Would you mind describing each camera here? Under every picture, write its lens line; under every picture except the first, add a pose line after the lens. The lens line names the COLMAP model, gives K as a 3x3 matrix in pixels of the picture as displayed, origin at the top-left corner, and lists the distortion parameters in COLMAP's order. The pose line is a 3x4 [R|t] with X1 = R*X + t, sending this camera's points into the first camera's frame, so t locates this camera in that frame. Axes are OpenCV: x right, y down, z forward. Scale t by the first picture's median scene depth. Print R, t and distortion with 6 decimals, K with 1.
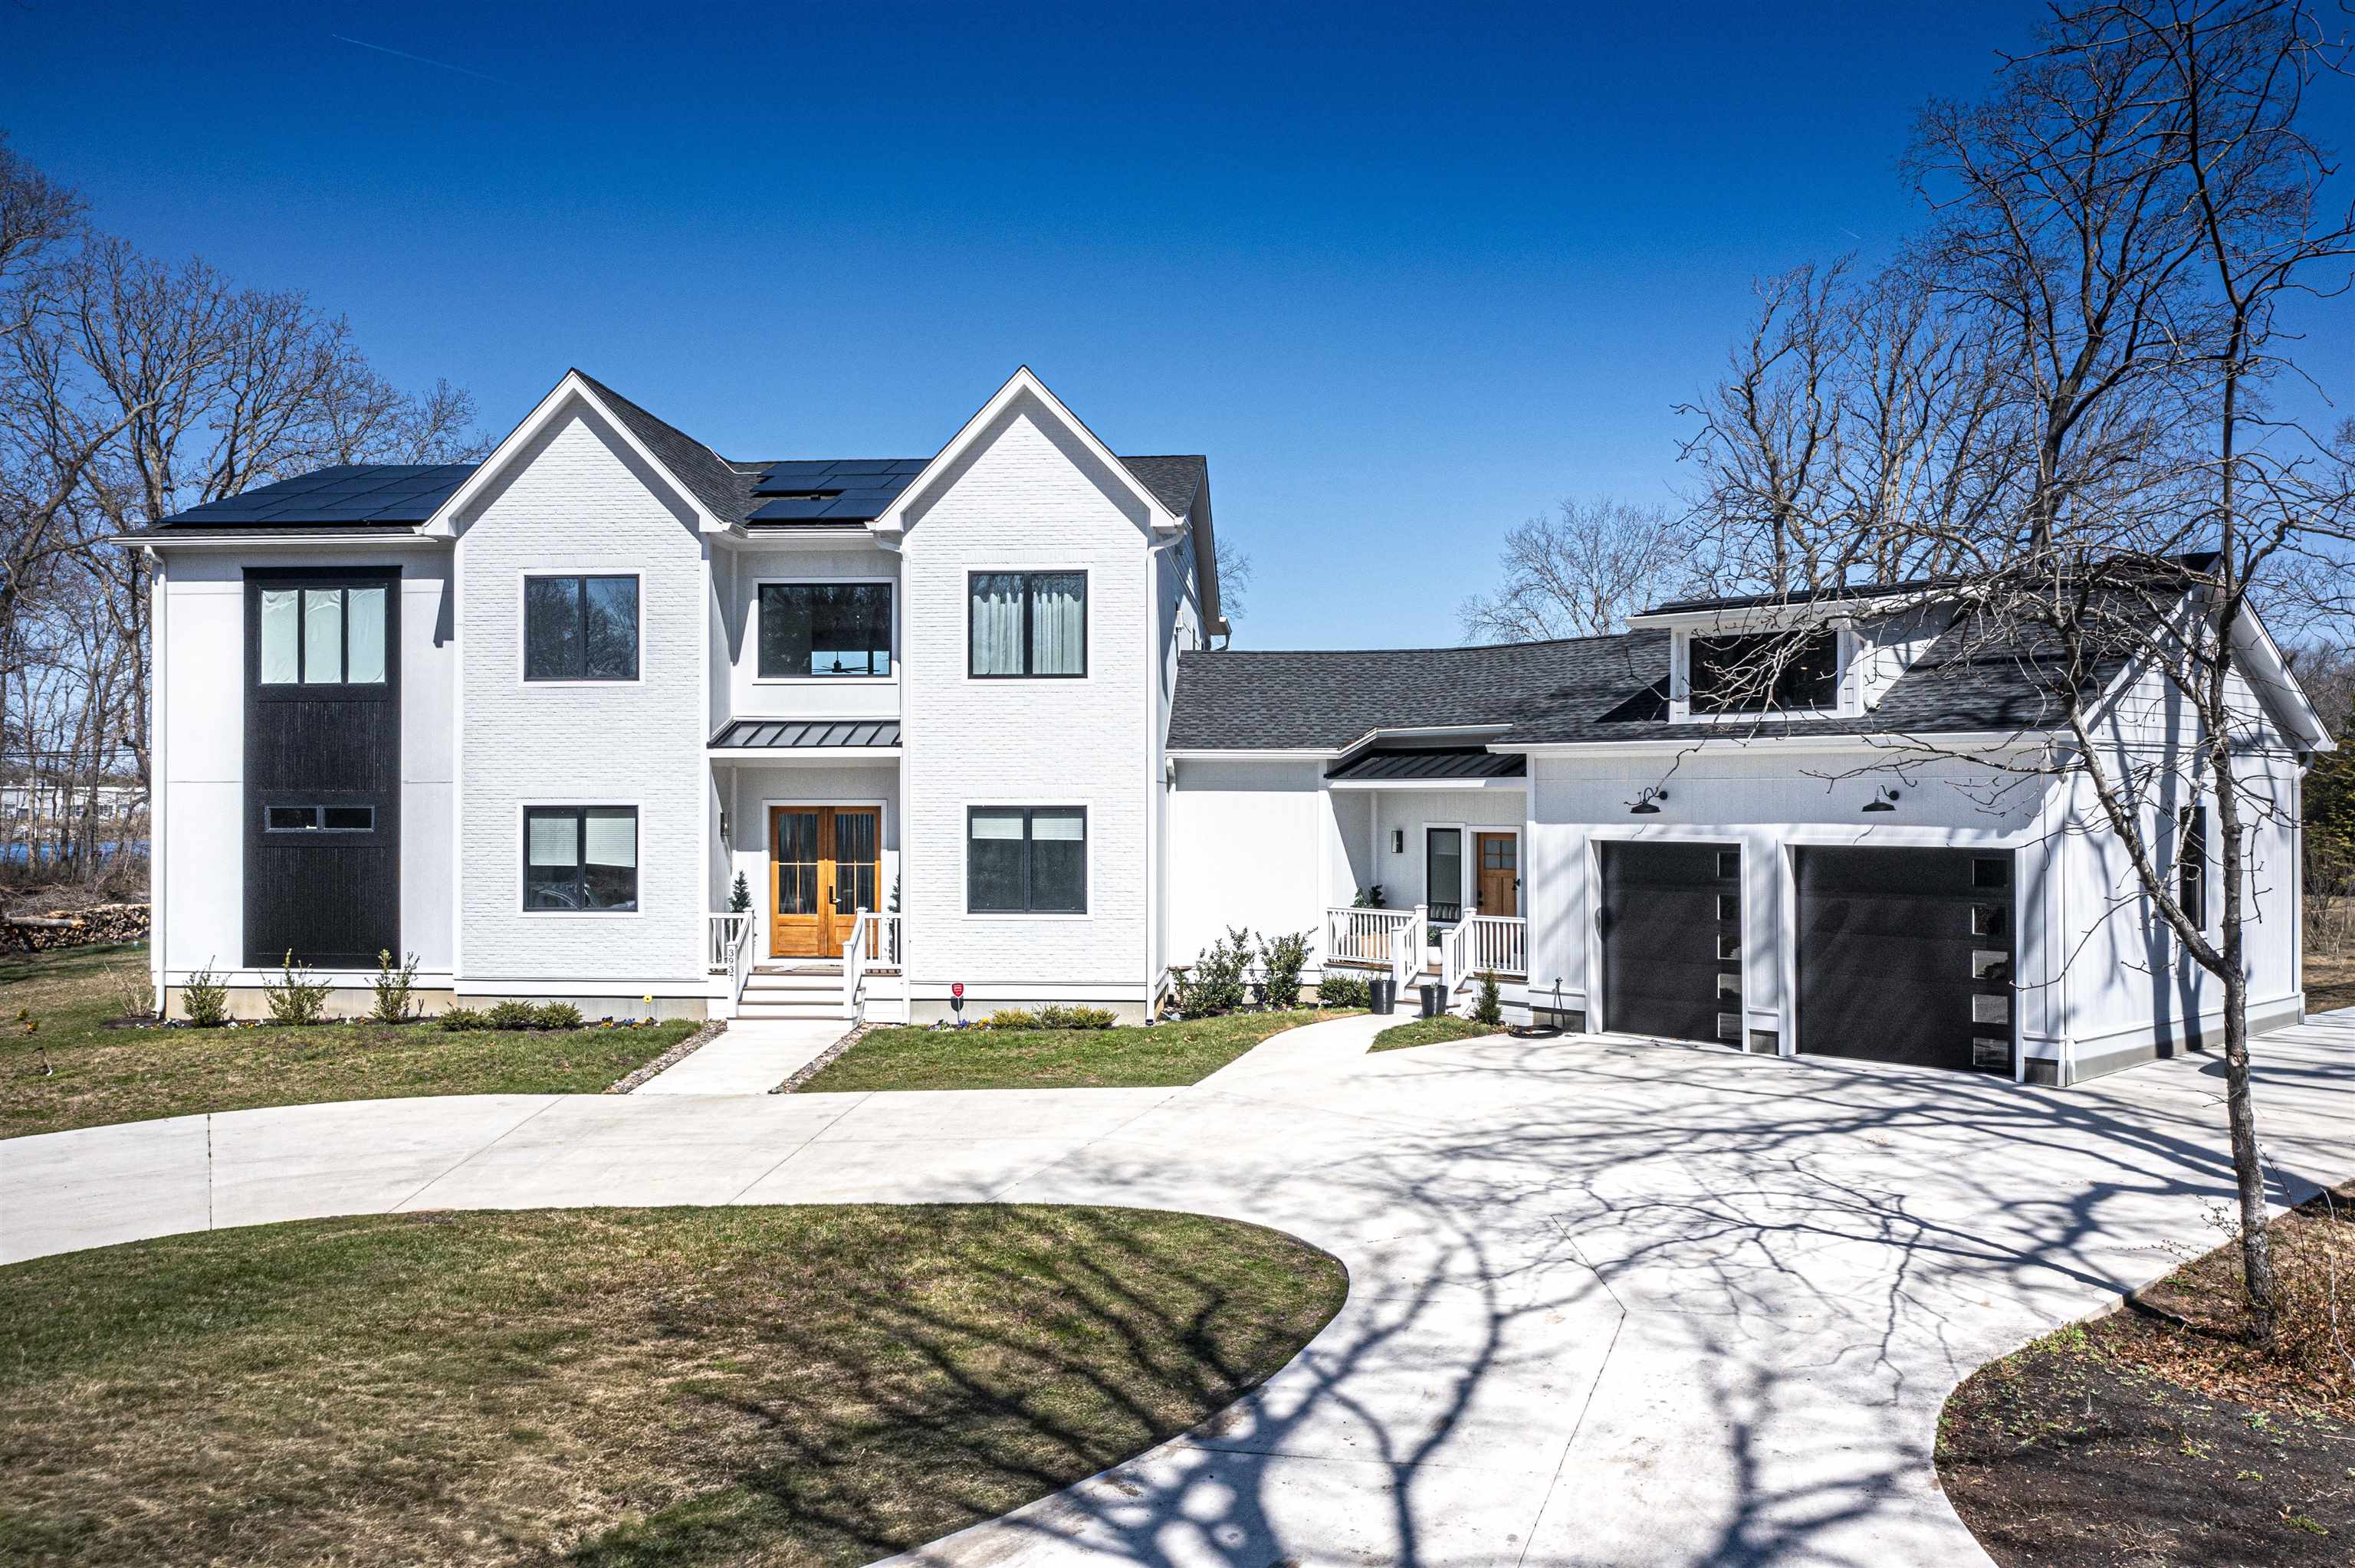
lens RADIAL K [[1809.0, 0, 1163.2], [0, 1809.0, 786.4], [0, 0, 1]] dist [-0.044531, 0.009233]
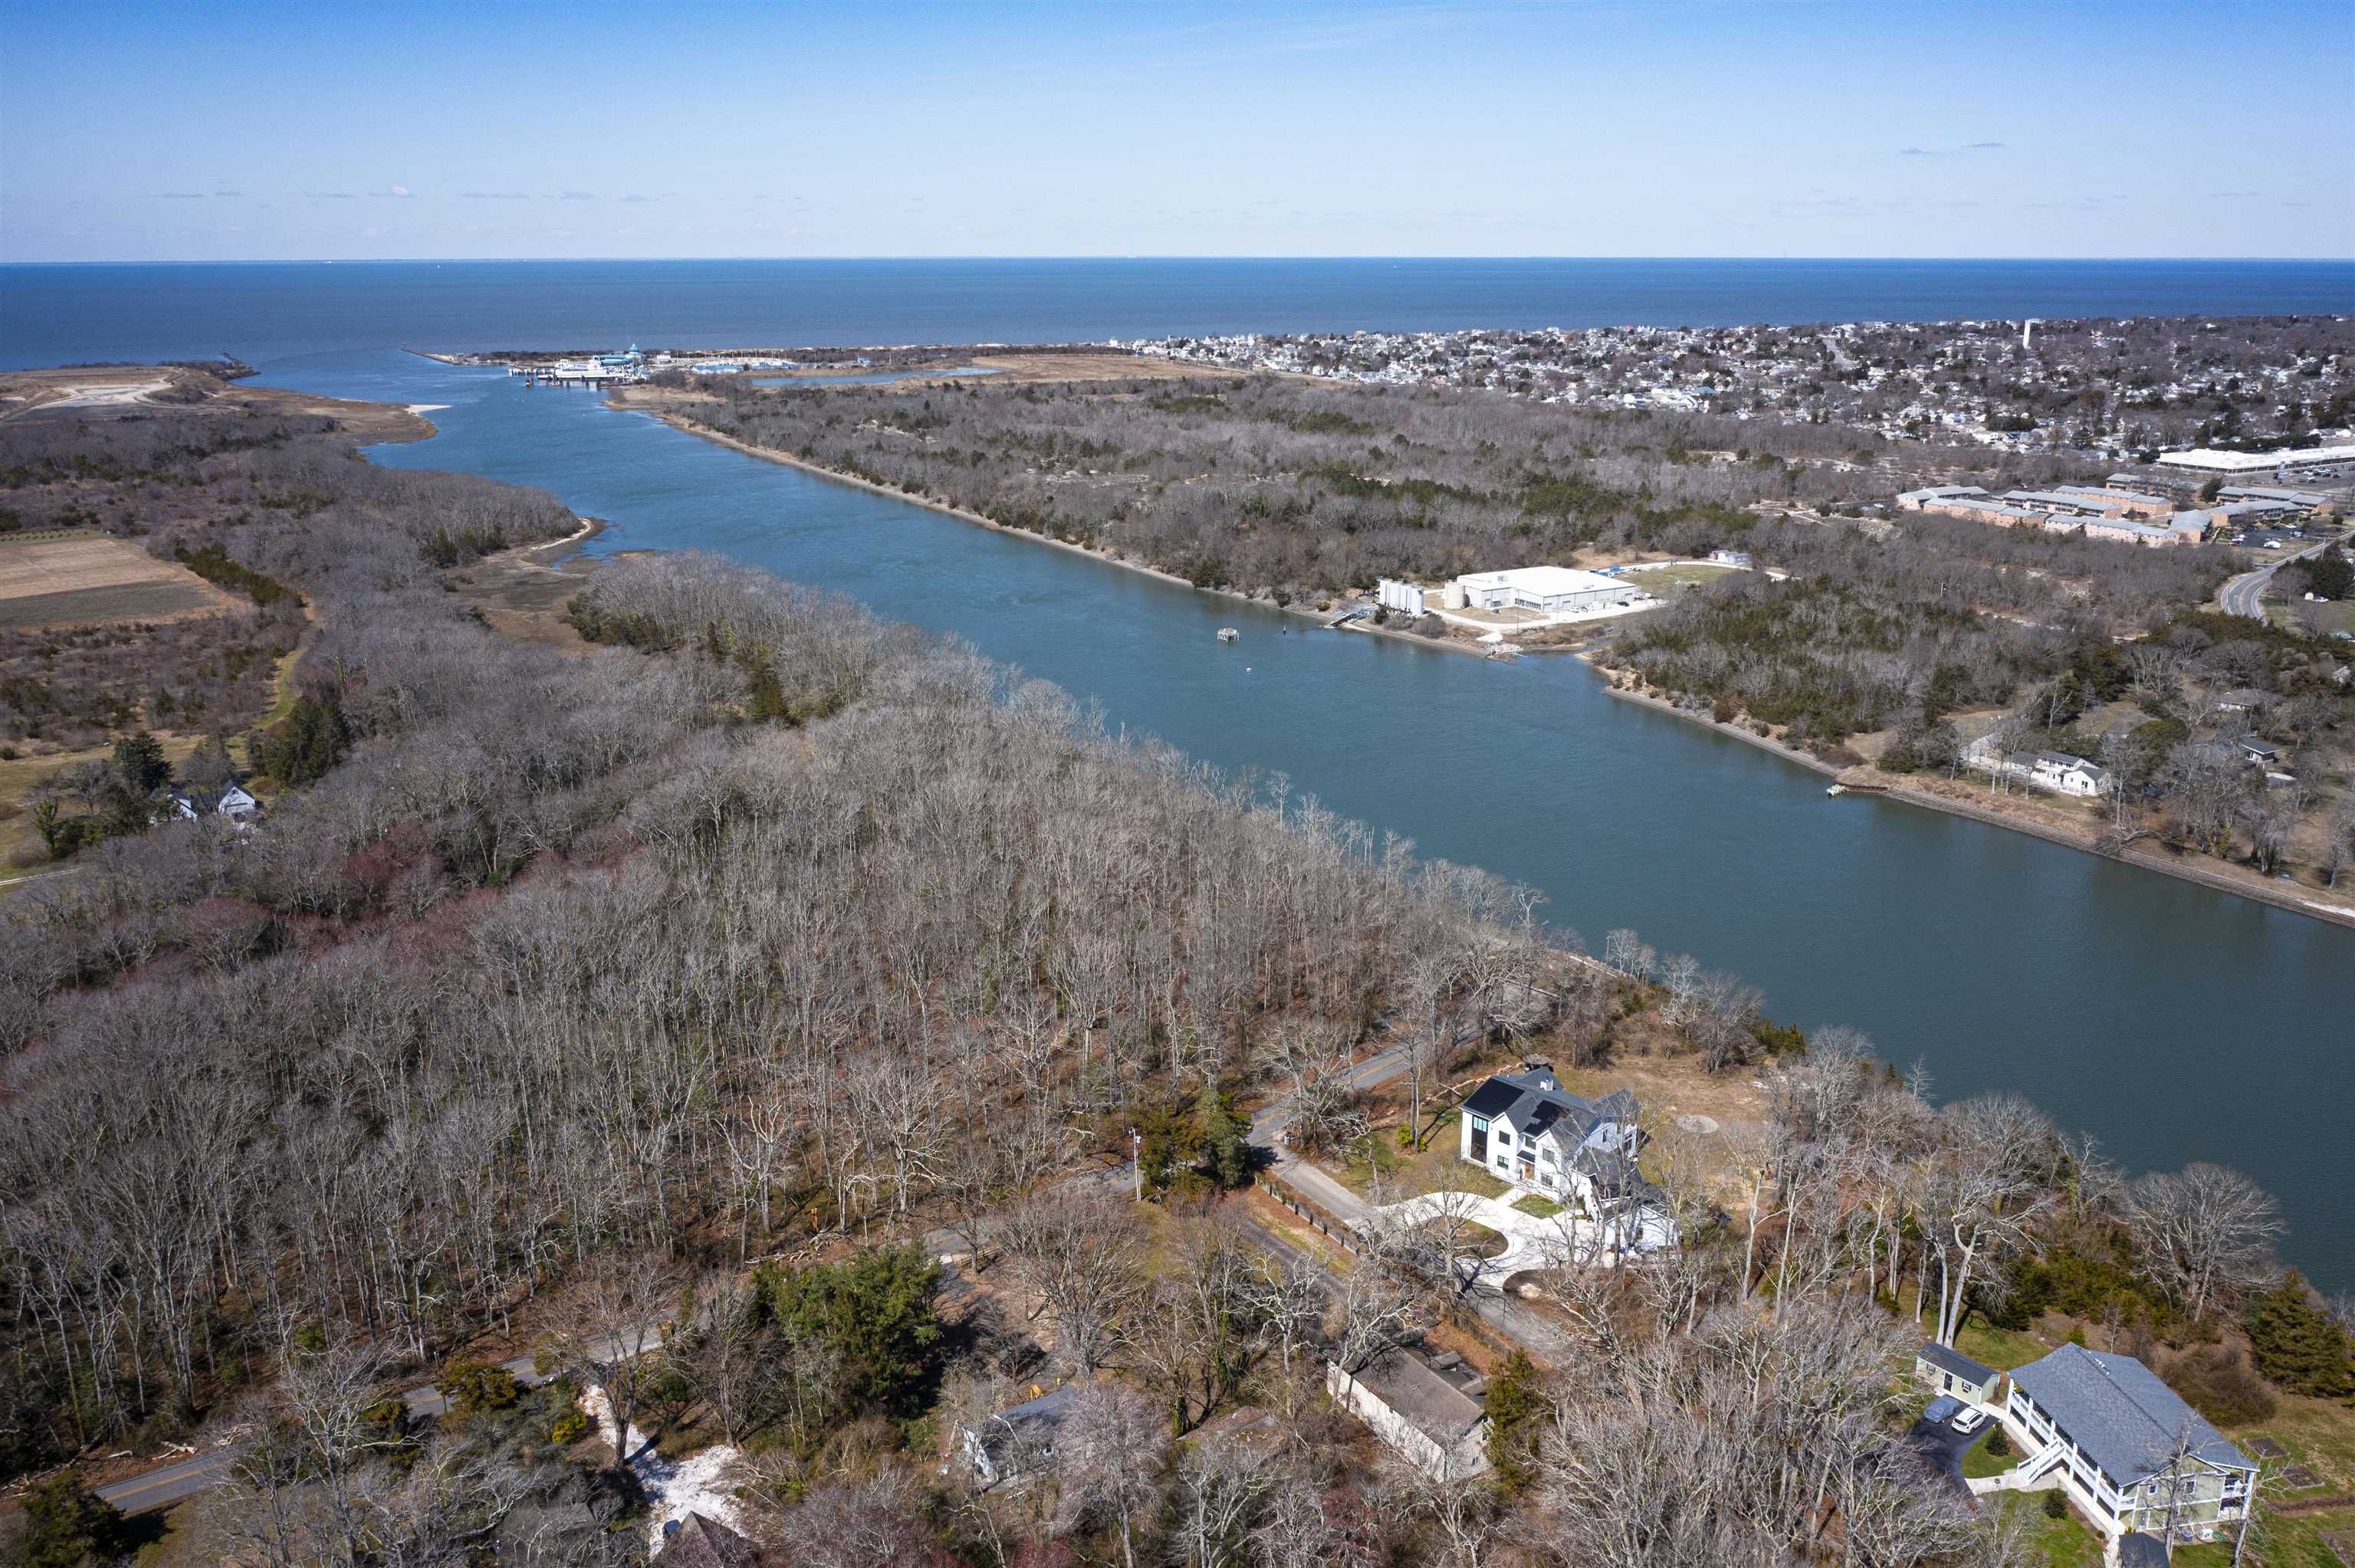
lens RADIAL K [[1809.0, 0, 1175.3], [0, 1809.0, 784.8], [0, 0, 1]] dist [-0.044531, 0.009233]
pose [[0.710678, 0.181490, -0.679705, 4.006808], [0.021231, 0.960179, 0.278578, -4.044723], [0.703197, -0.212410, 0.678524, -5.436892]]
